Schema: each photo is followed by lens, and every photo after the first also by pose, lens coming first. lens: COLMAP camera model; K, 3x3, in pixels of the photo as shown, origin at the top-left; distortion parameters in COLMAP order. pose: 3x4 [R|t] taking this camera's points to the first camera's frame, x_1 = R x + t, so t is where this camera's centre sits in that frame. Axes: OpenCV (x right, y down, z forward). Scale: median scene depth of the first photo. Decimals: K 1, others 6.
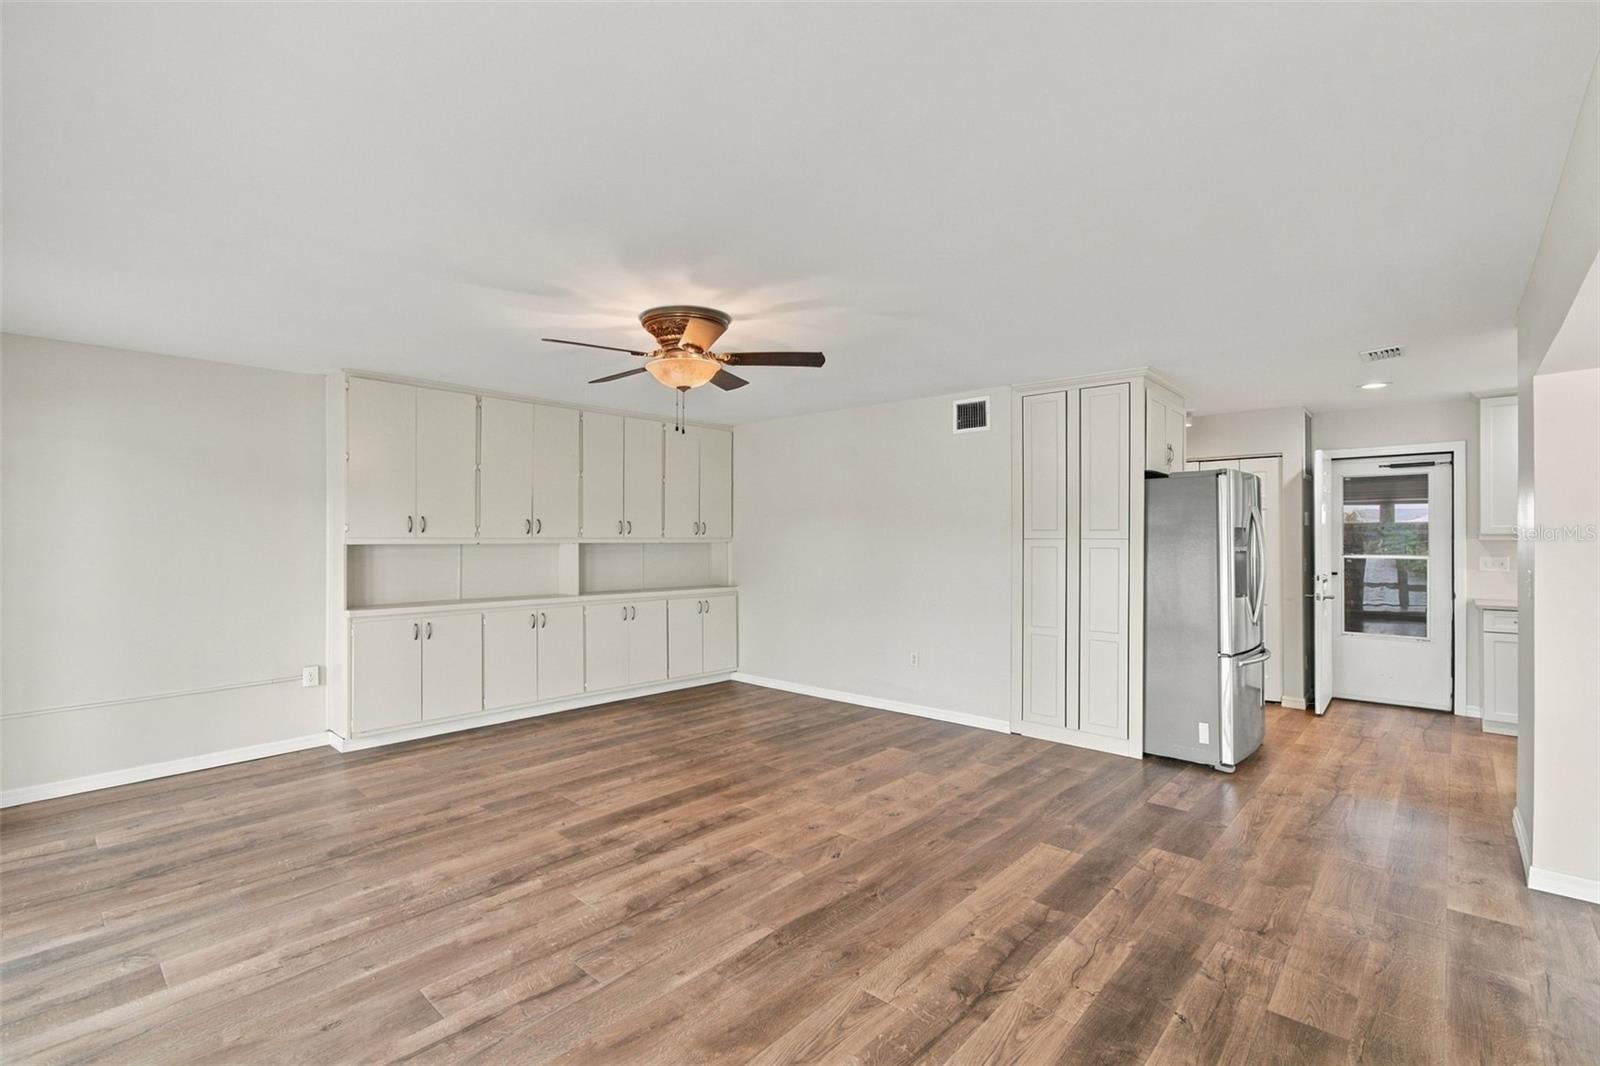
lens RADIAL K [[718.1, 0, 783.7], [0, 718.1, 538.0], [0, 0, 1]] dist [-0.008239, 0.003131]
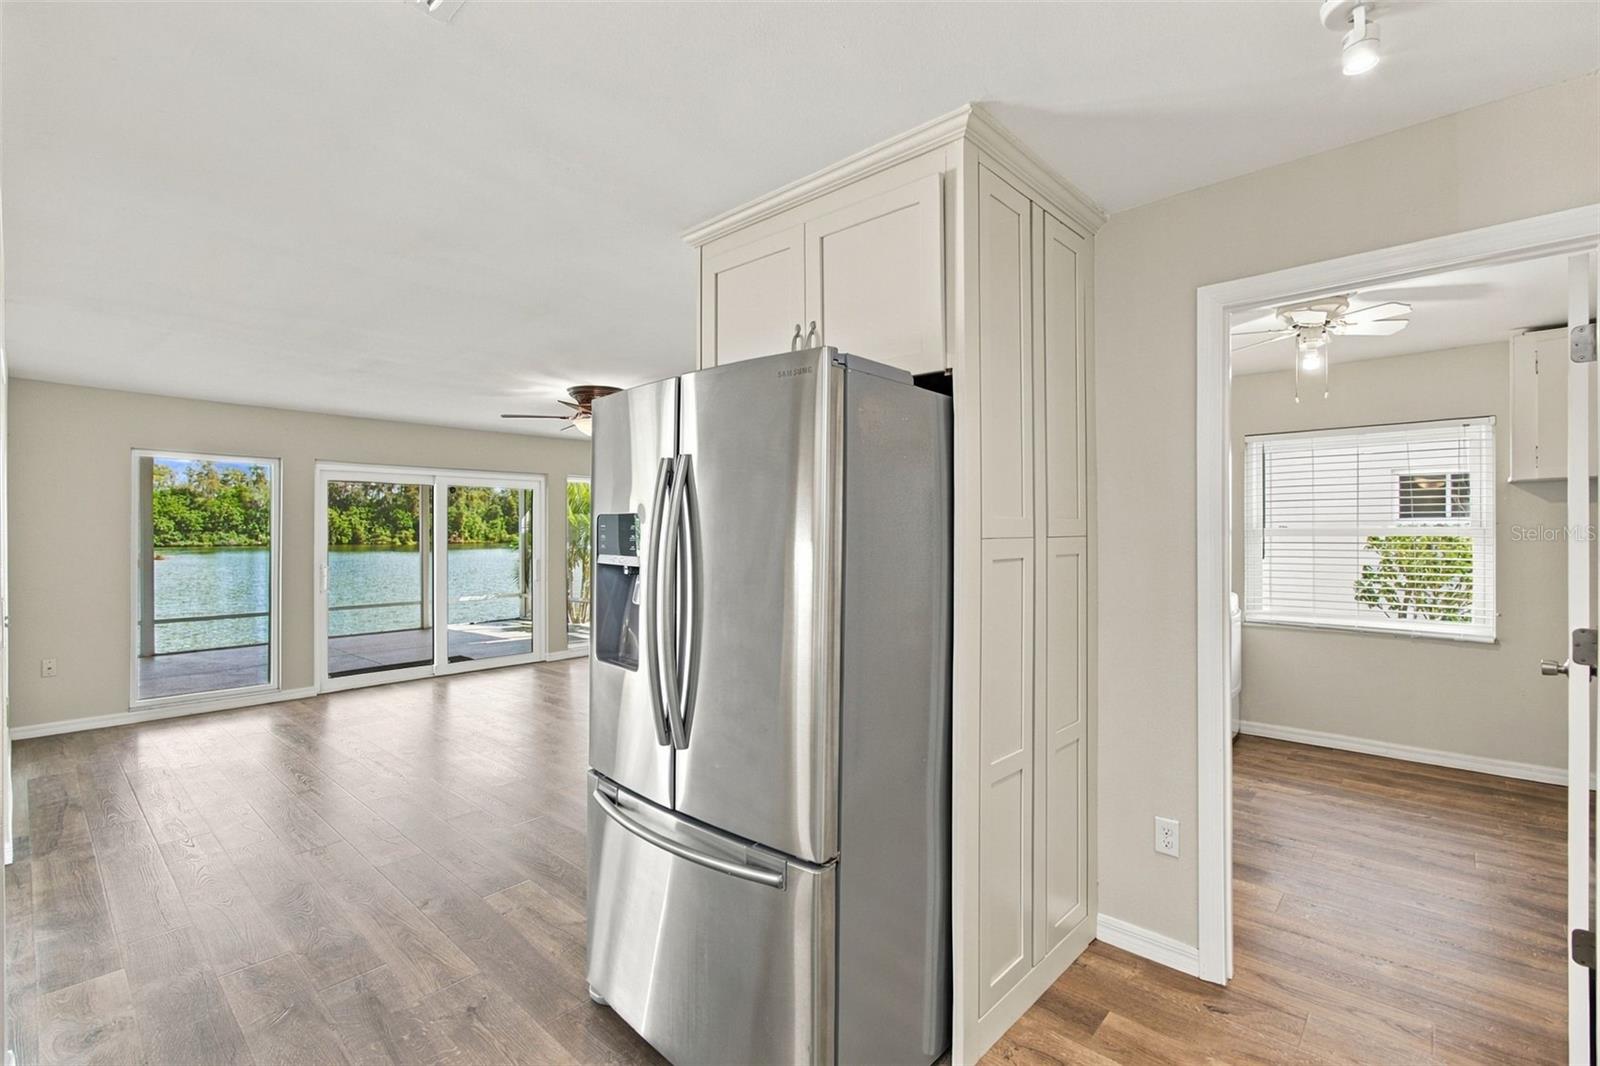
lens RADIAL K [[718.1, 0, 795.5], [0, 718.1, 535.8], [0, 0, 1]] dist [-0.008239, 0.003131]
pose [[0.012687, 0.002942, -0.999915, 1.168708], [-0.000154, 0.999996, 0.002940, -0.001284], [0.999919, 0.000117, 0.012688, 1.168781]]
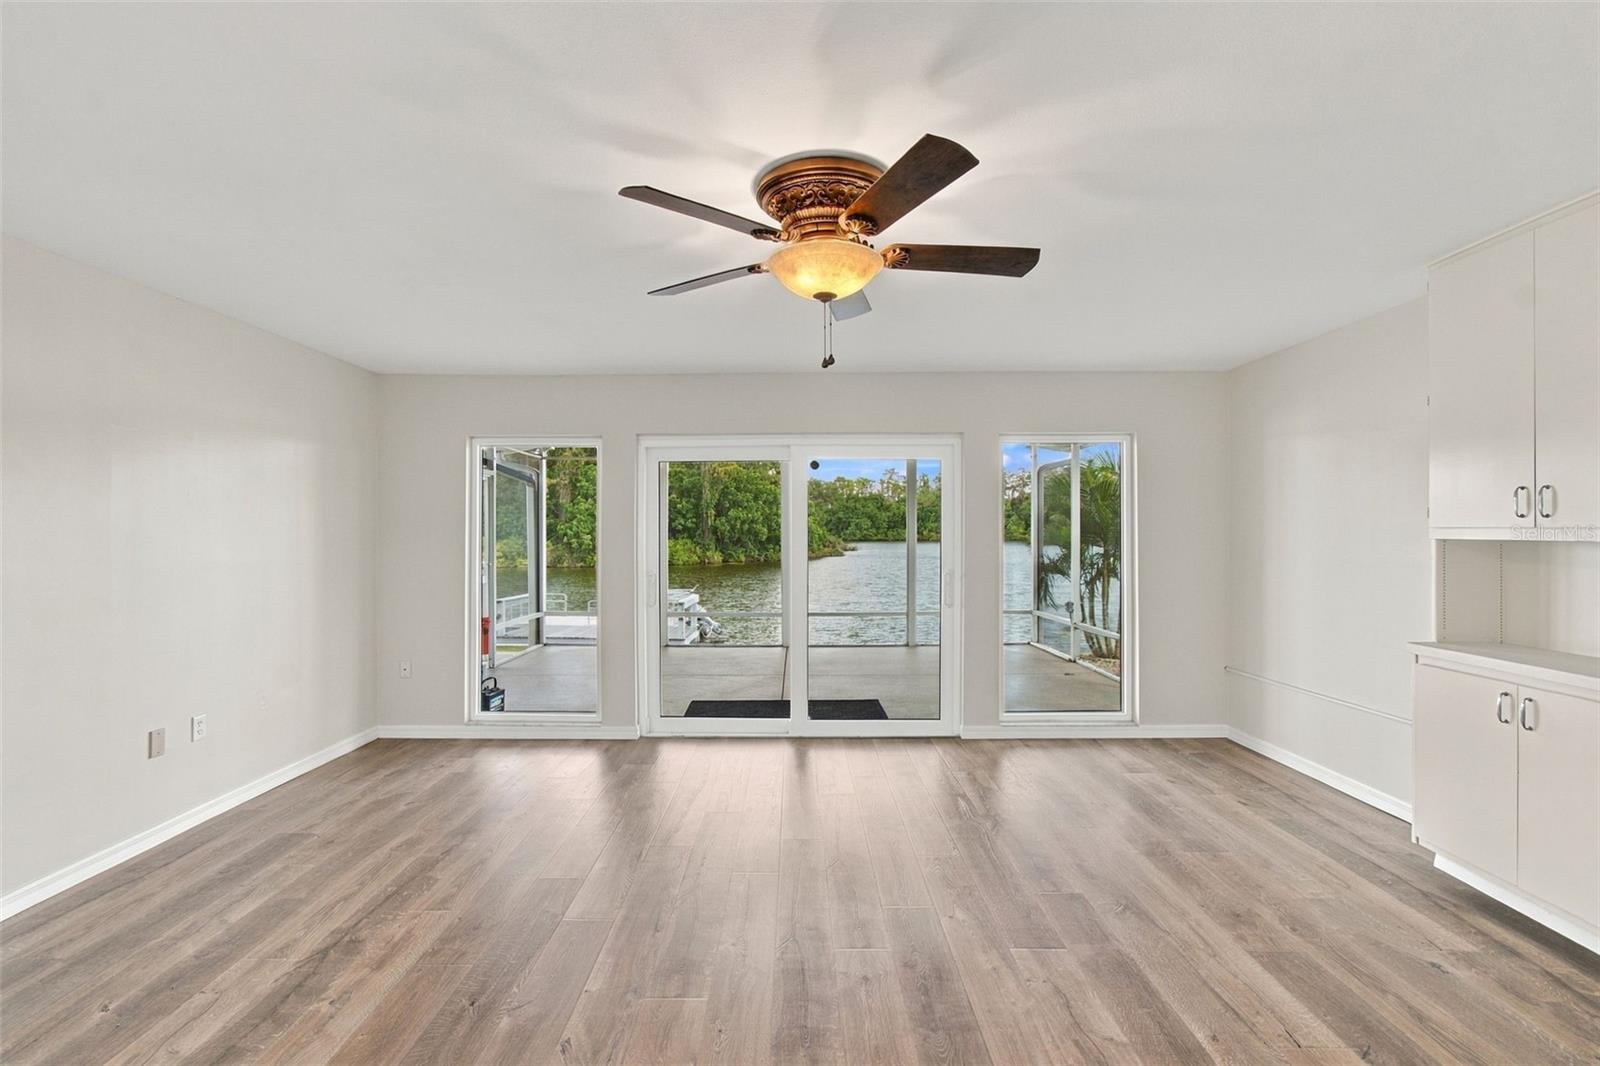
lens RADIAL K [[718.1, 0, 793.5], [0, 718.1, 526.7], [0, 0, 1]] dist [-0.008239, 0.003131]
pose [[-0.737516, -0.002855, -0.675323, 0.264881], [0.000877, 0.999986, -0.005185, 0.000368], [0.675329, -0.004416, -0.737504, 1.216554]]
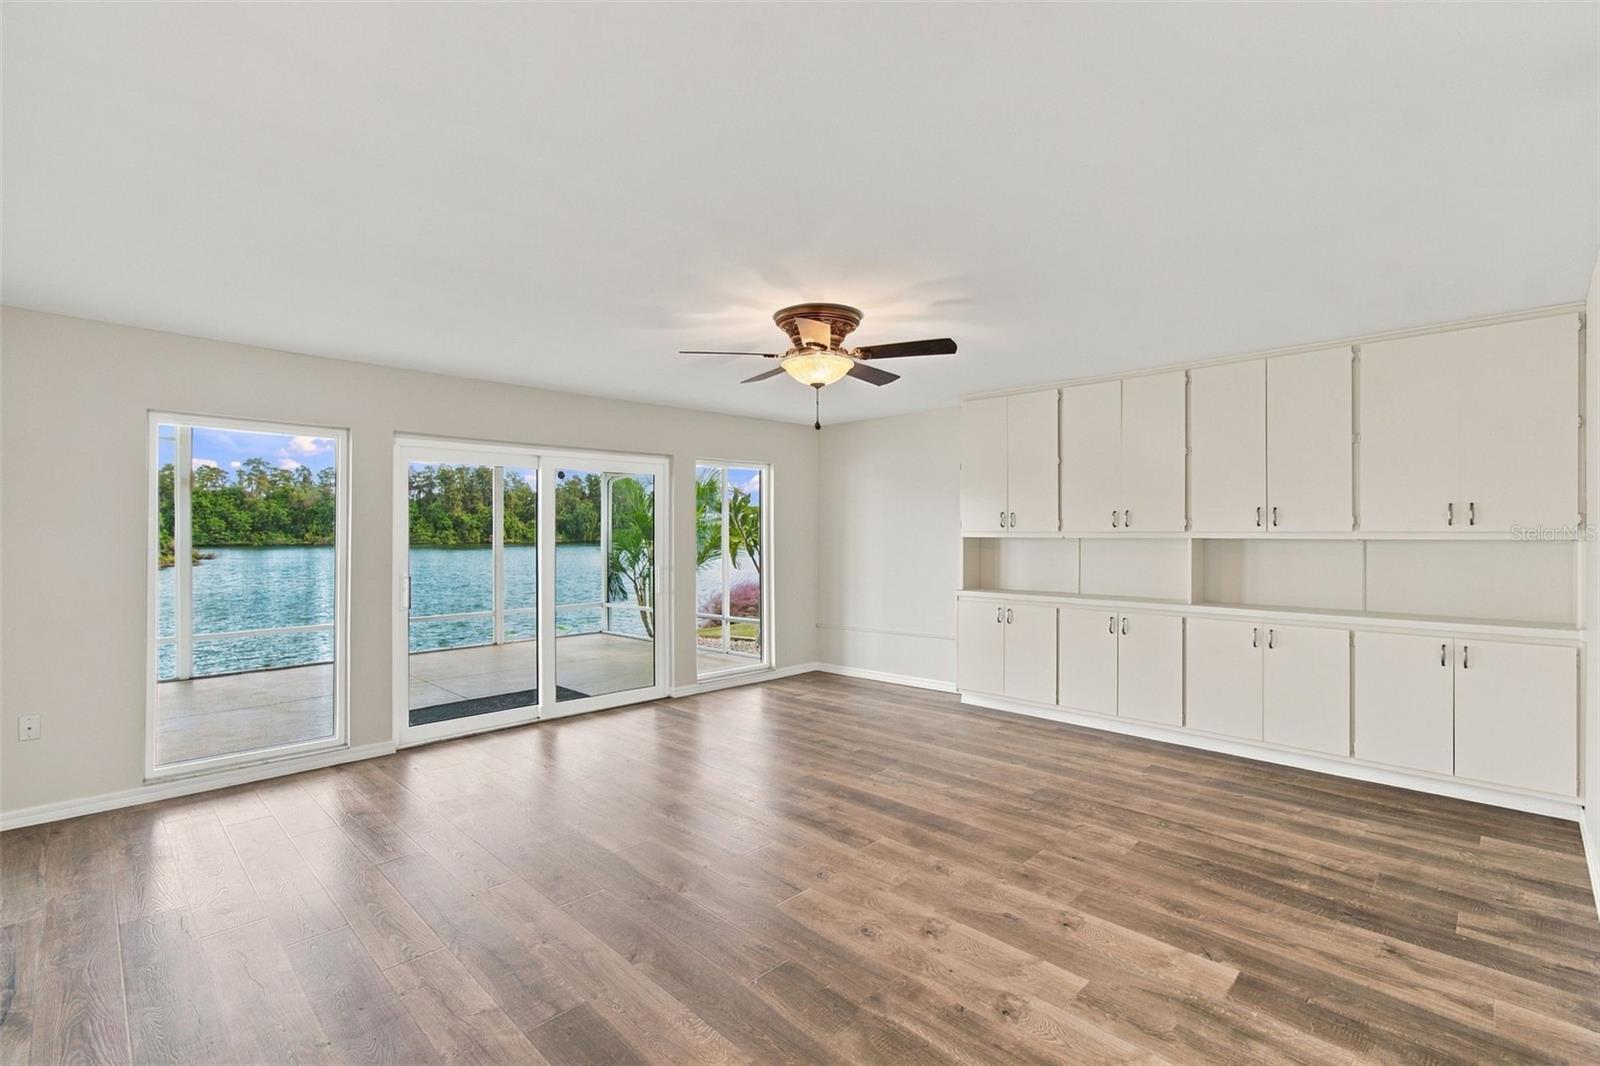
lens RADIAL K [[718.1, 0, 789.1], [0, 718.1, 530.7], [0, 0, 1]] dist [-0.008239, 0.003131]
pose [[-0.035737, -0.002996, -0.999357, 0.742395], [0.000980, 0.999995, -0.003033, 0.000915], [0.999361, -0.001088, -0.035734, 0.833410]]
